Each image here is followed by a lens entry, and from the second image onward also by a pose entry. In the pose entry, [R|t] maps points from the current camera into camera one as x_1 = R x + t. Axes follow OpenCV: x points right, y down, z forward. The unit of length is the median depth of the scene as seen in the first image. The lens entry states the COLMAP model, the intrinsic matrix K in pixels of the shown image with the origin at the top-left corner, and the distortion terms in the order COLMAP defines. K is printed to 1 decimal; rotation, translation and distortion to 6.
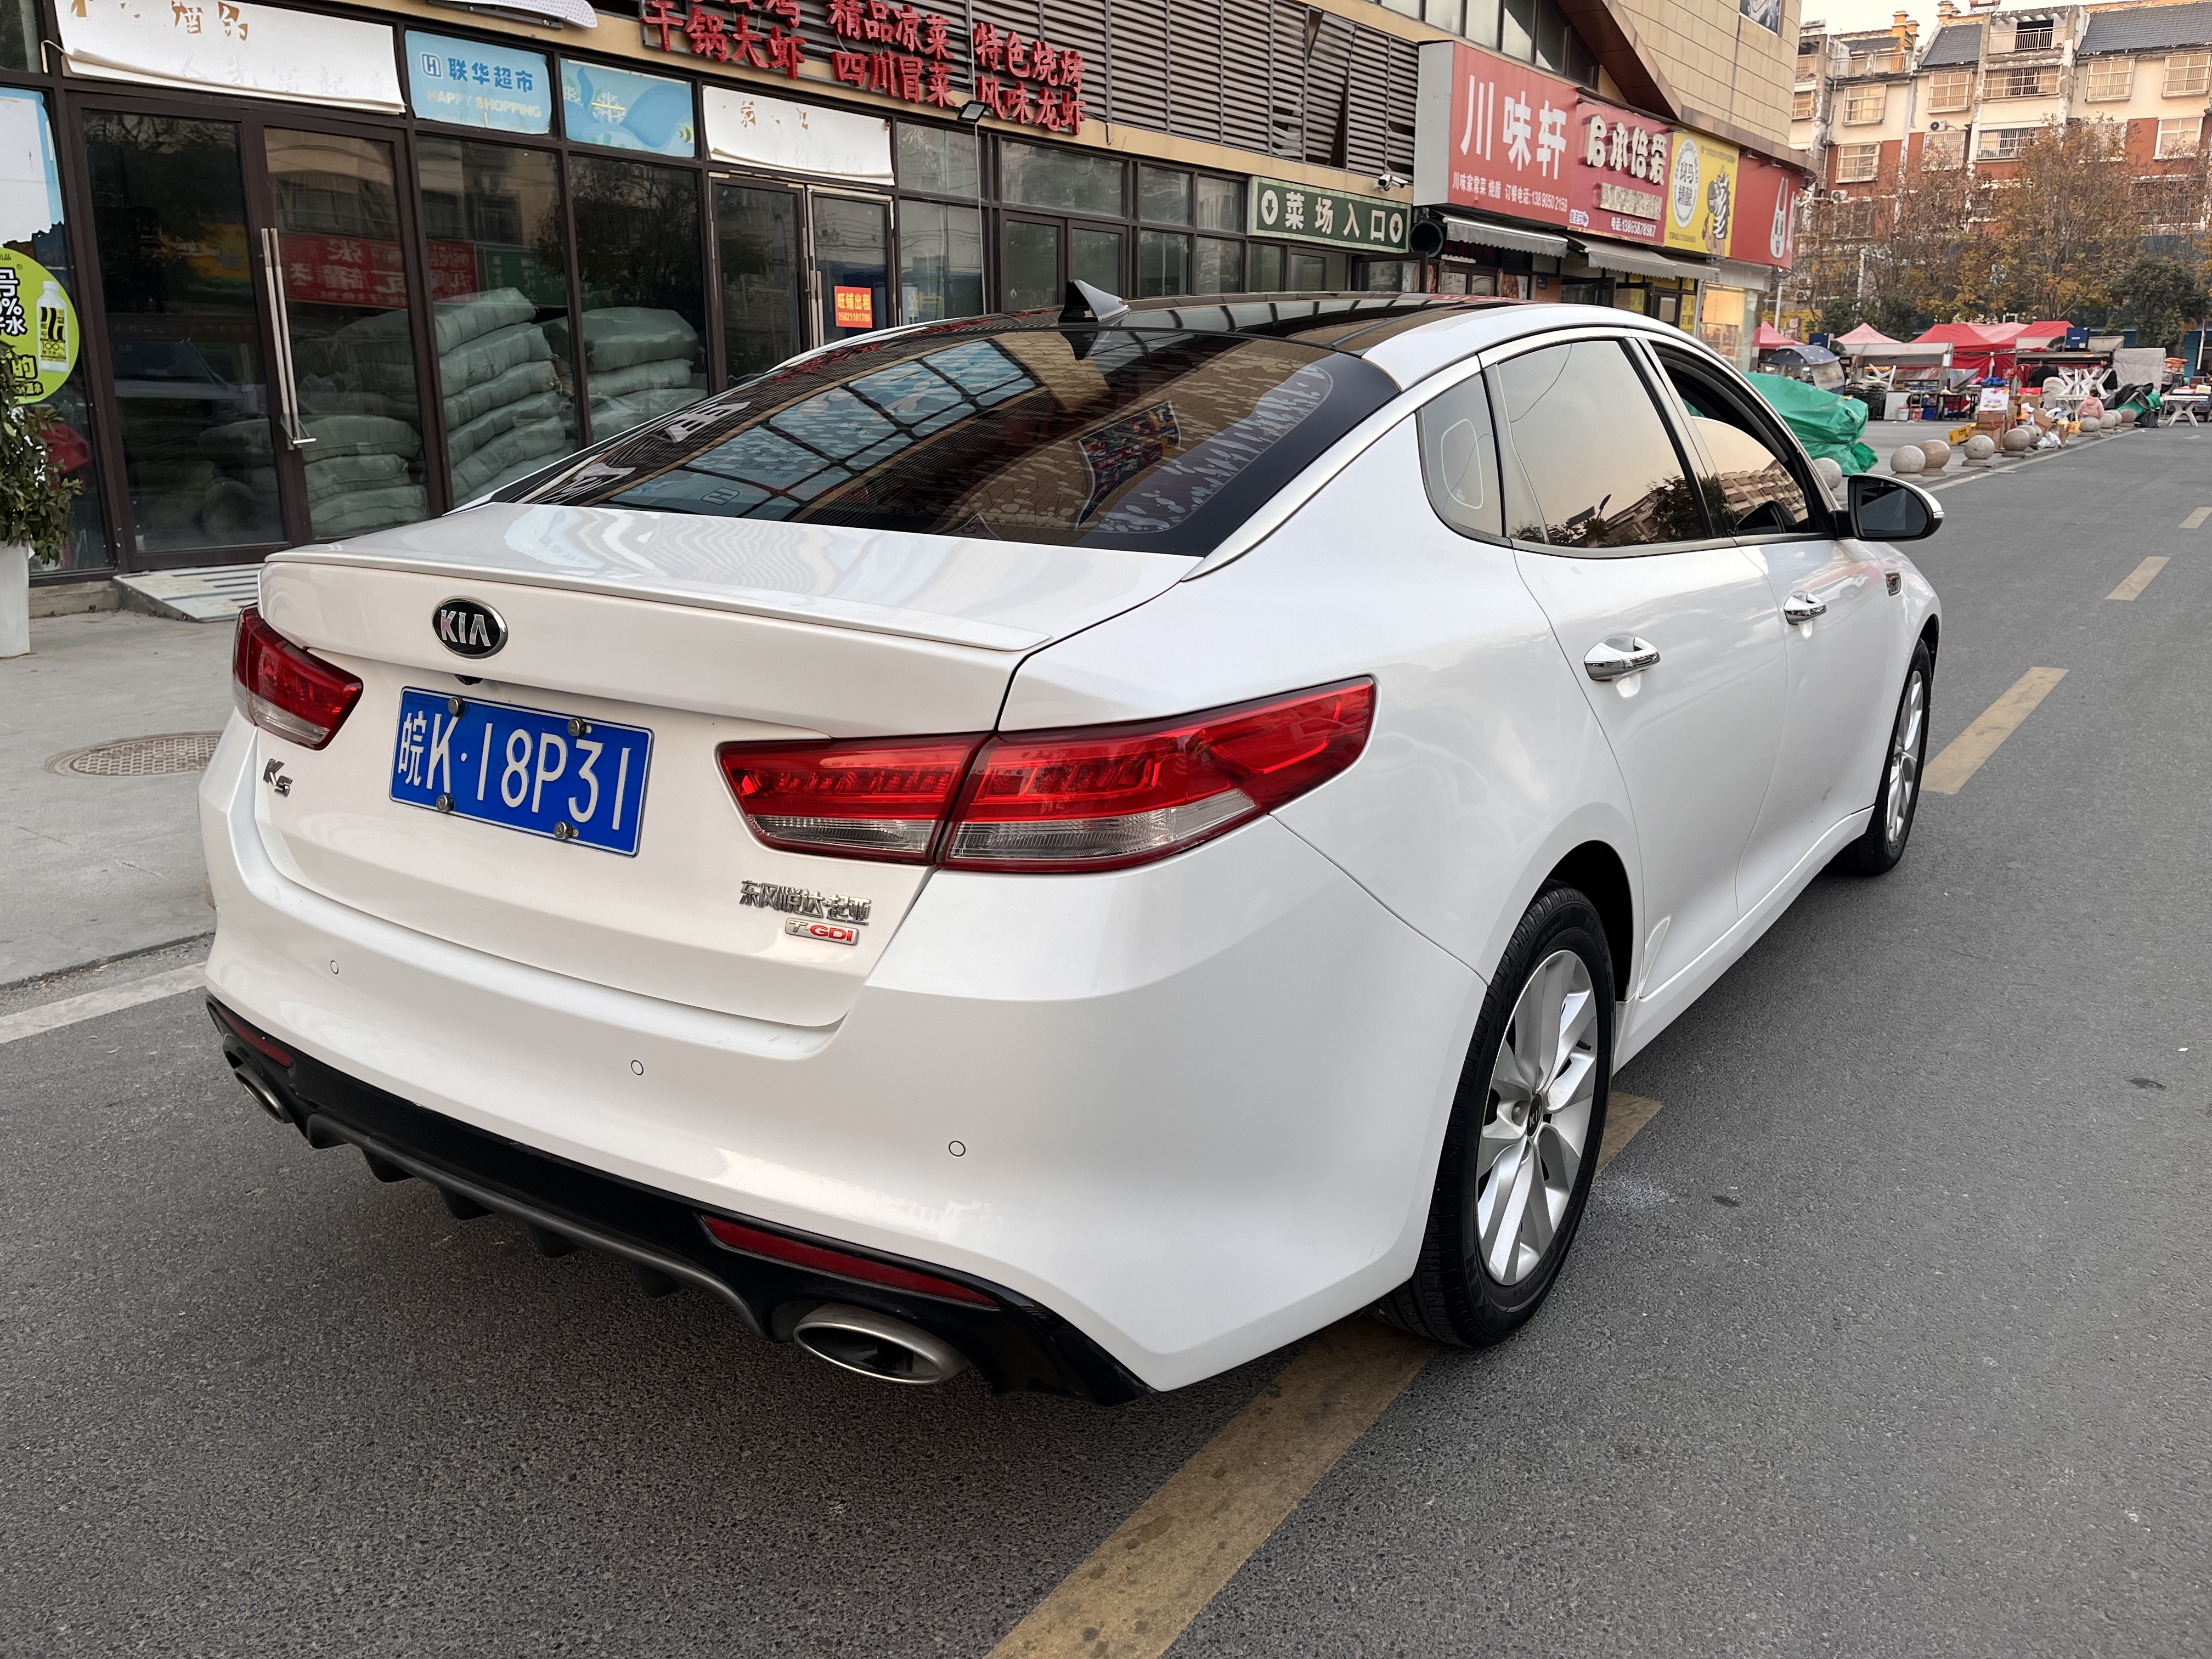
lens RADIAL K [[1647.1, 0, 1150.0], [0, 1647.1, 823.1], [0, 0, 1]] dist [0.076827, -0.097269]
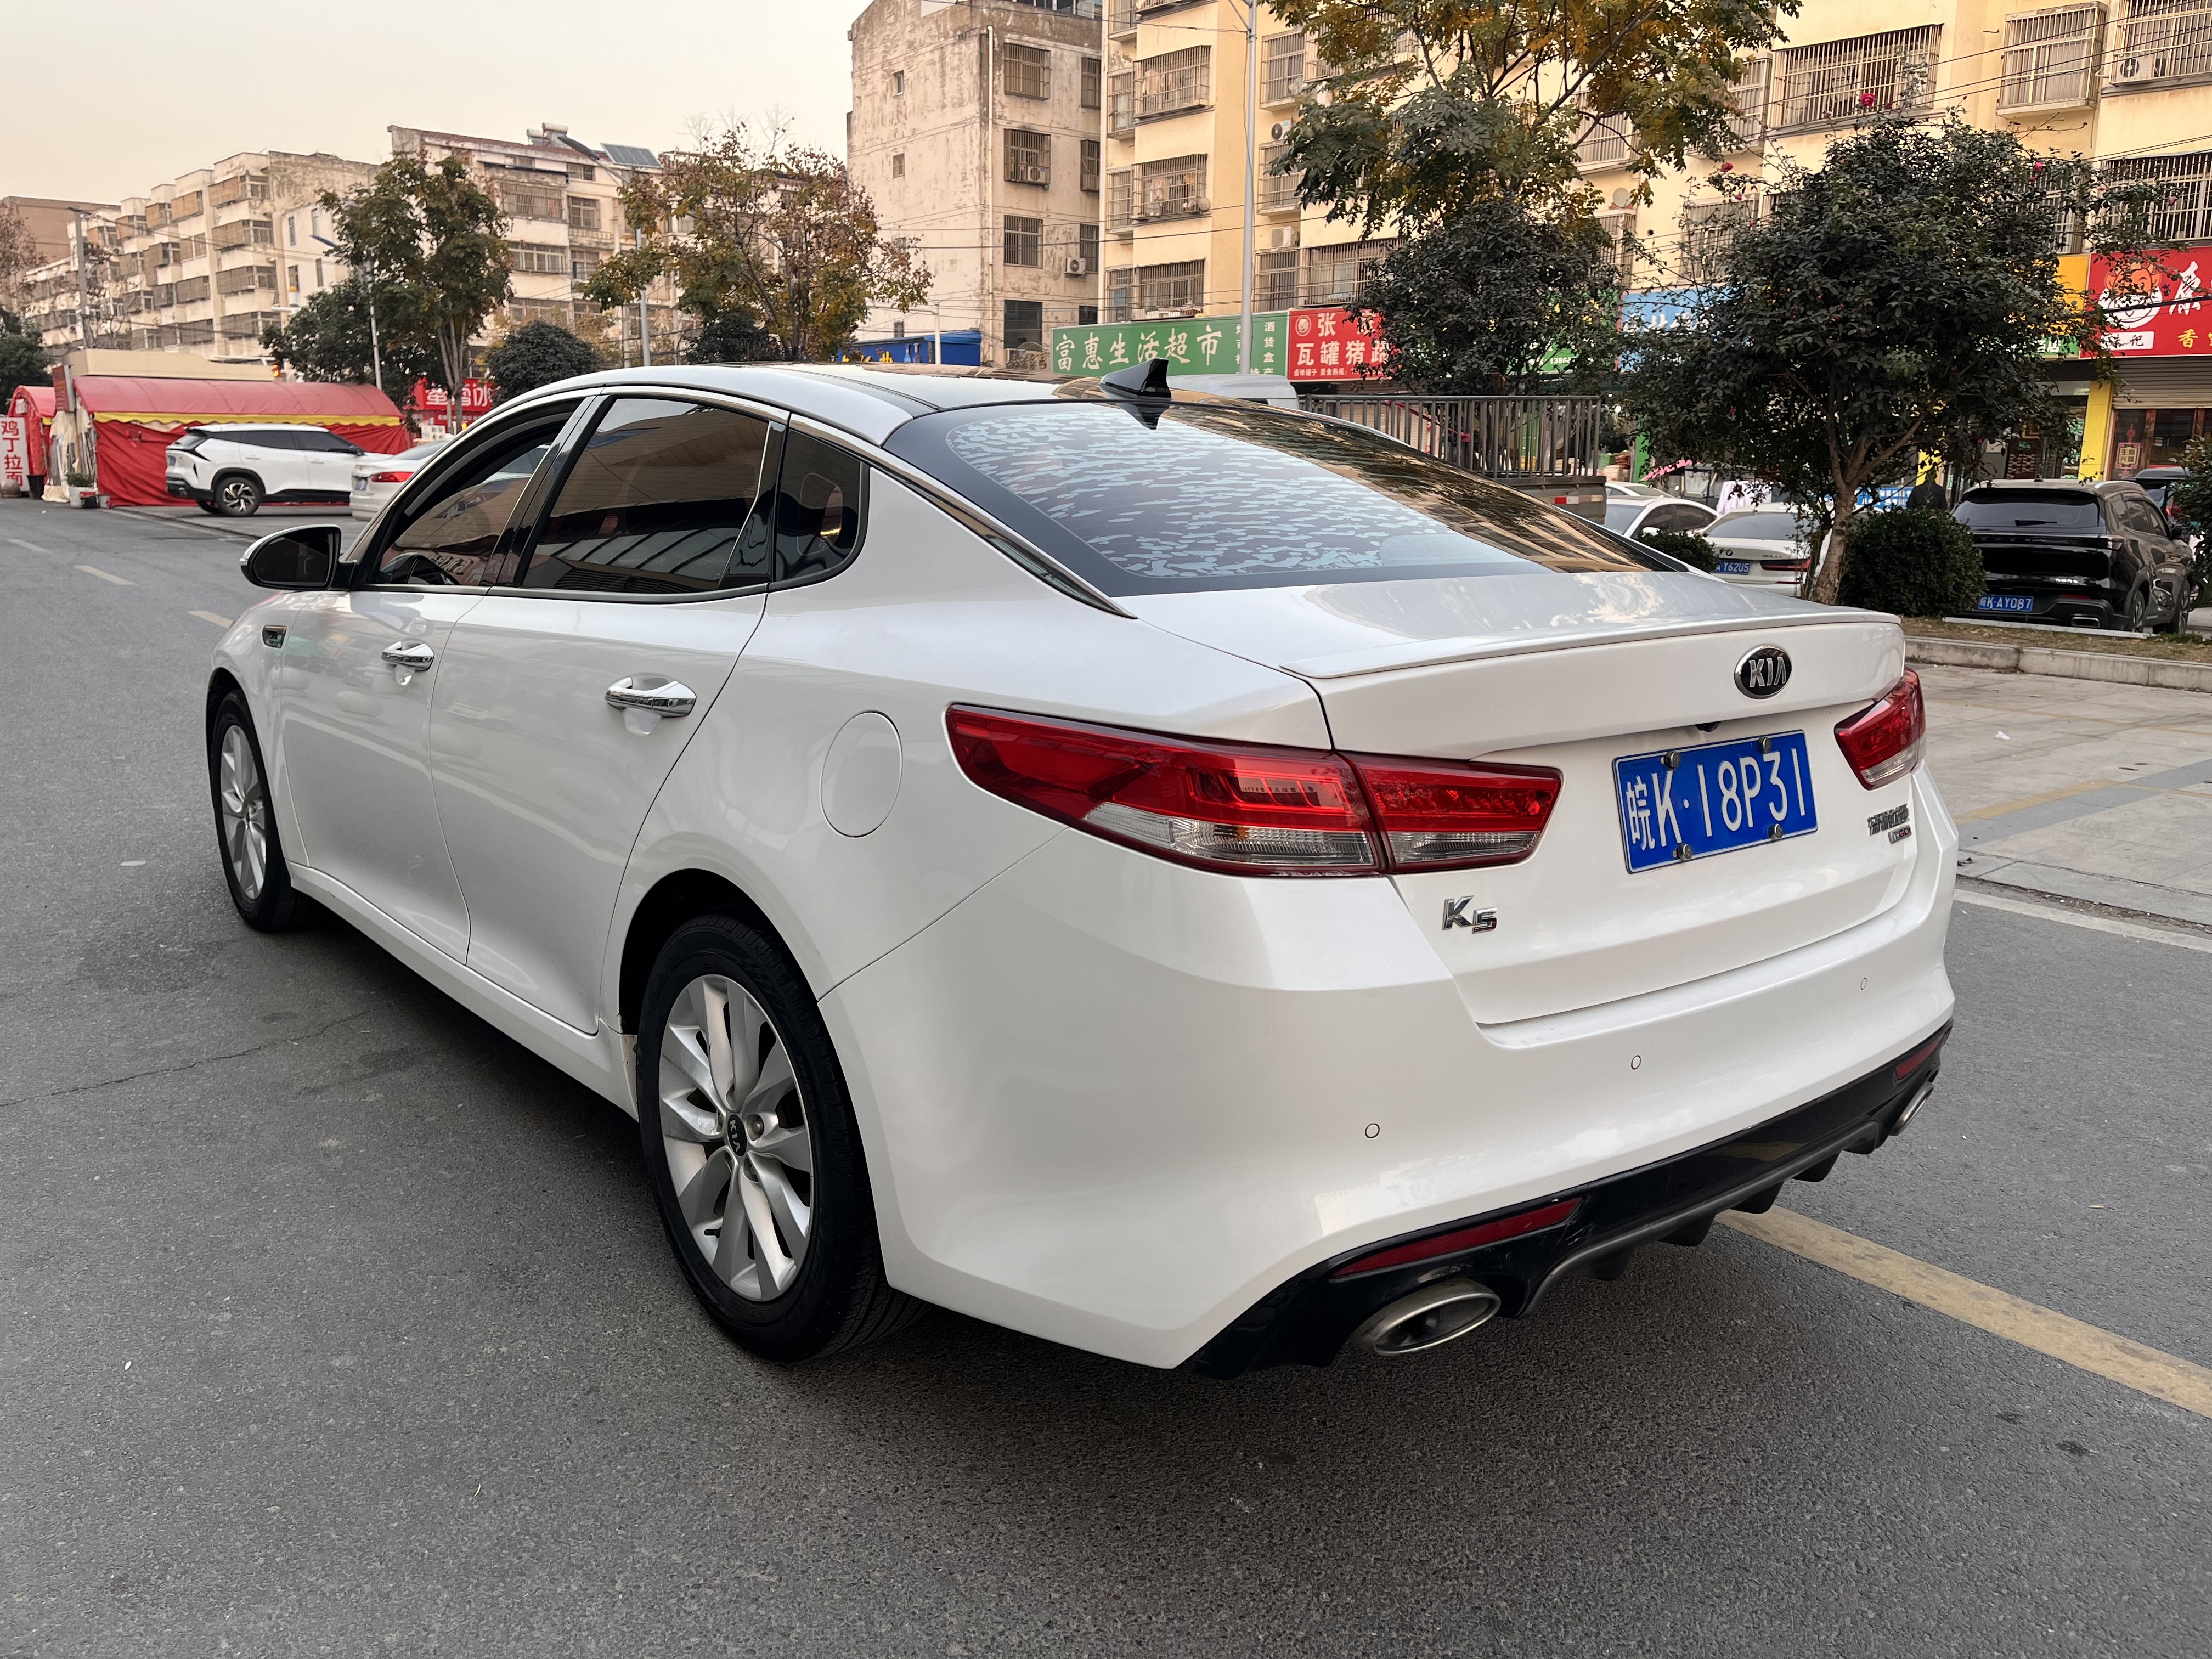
lens RADIAL K [[1647.1, 0, 1090.8], [0, 1647.1, 811.4], [0, 0, 1]] dist [0.076827, -0.097269]
pose [[0.306958, -0.191051, 0.932350, -1.496930], [0.230602, 0.965382, 0.121899, -0.248709], [-0.923363, 0.177584, 0.340388, 0.971044]]
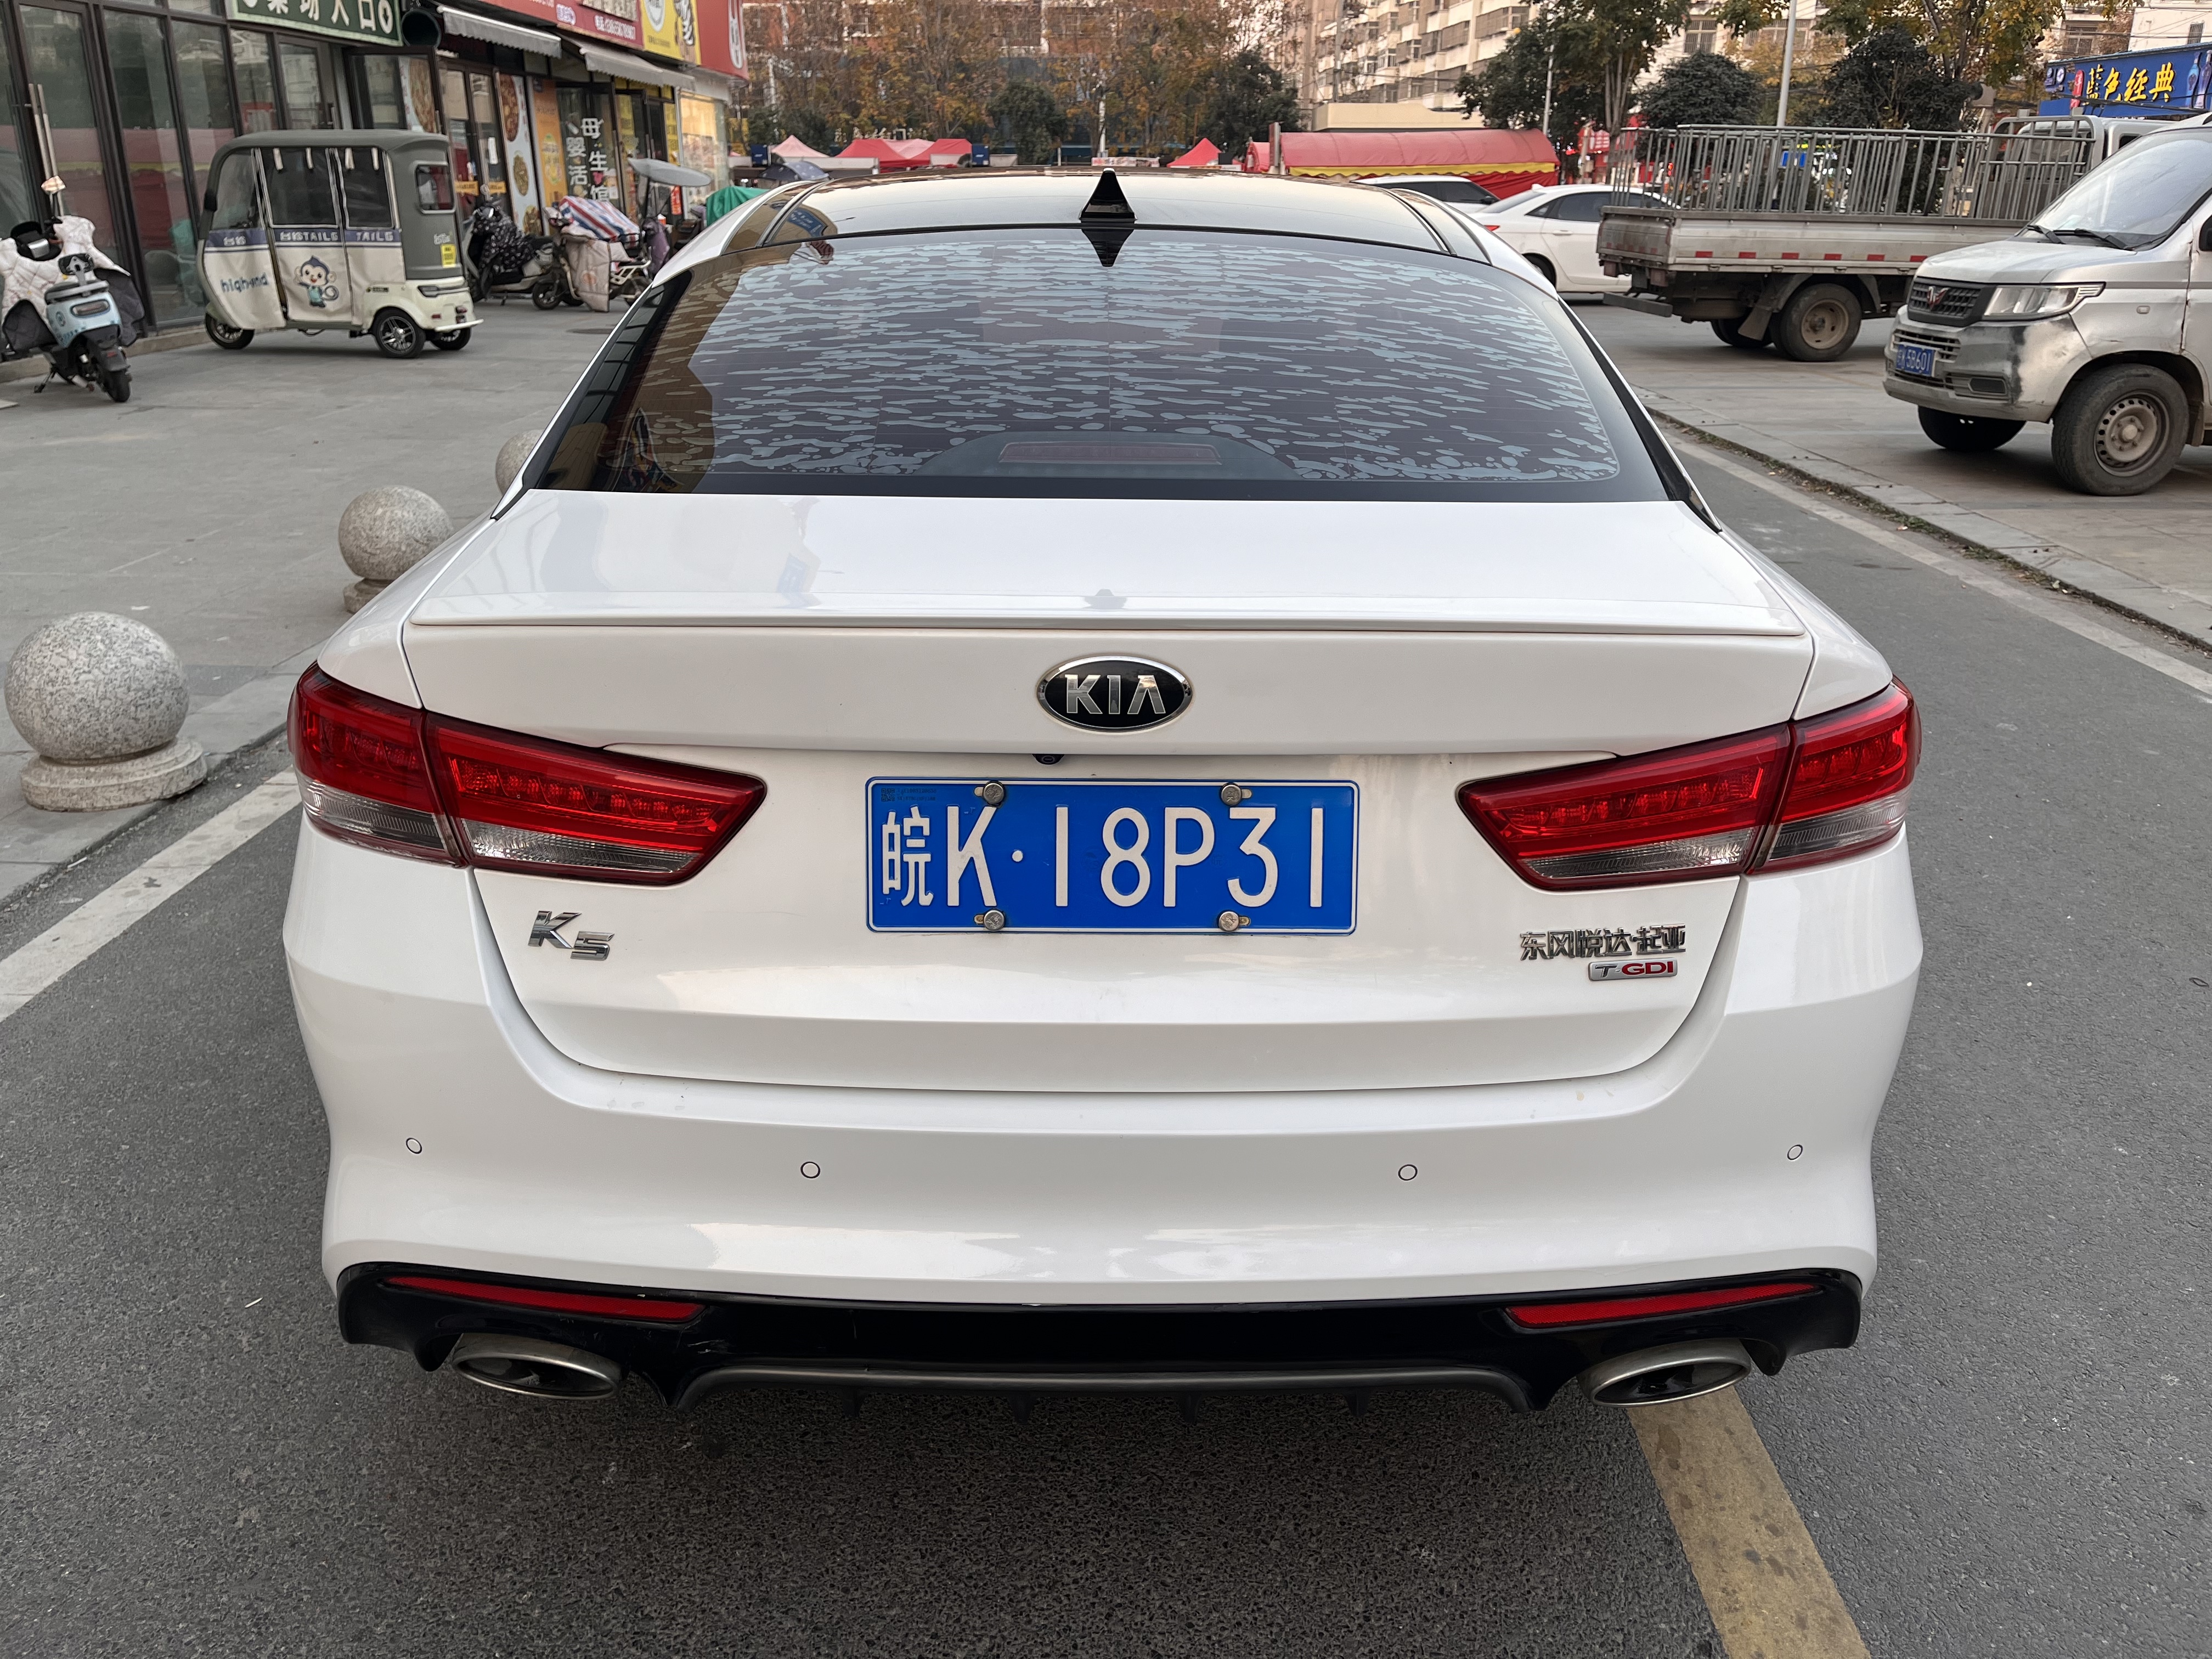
lens RADIAL K [[1647.1, 0, 1127.4], [0, 1647.1, 818.2], [0, 0, 1]] dist [0.076827, -0.097269]
pose [[0.829221, -0.193344, 0.524414, -0.751688], [0.138887, 0.980112, 0.141740, -0.154942], [-0.541389, -0.044699, 0.839583, 0.325386]]
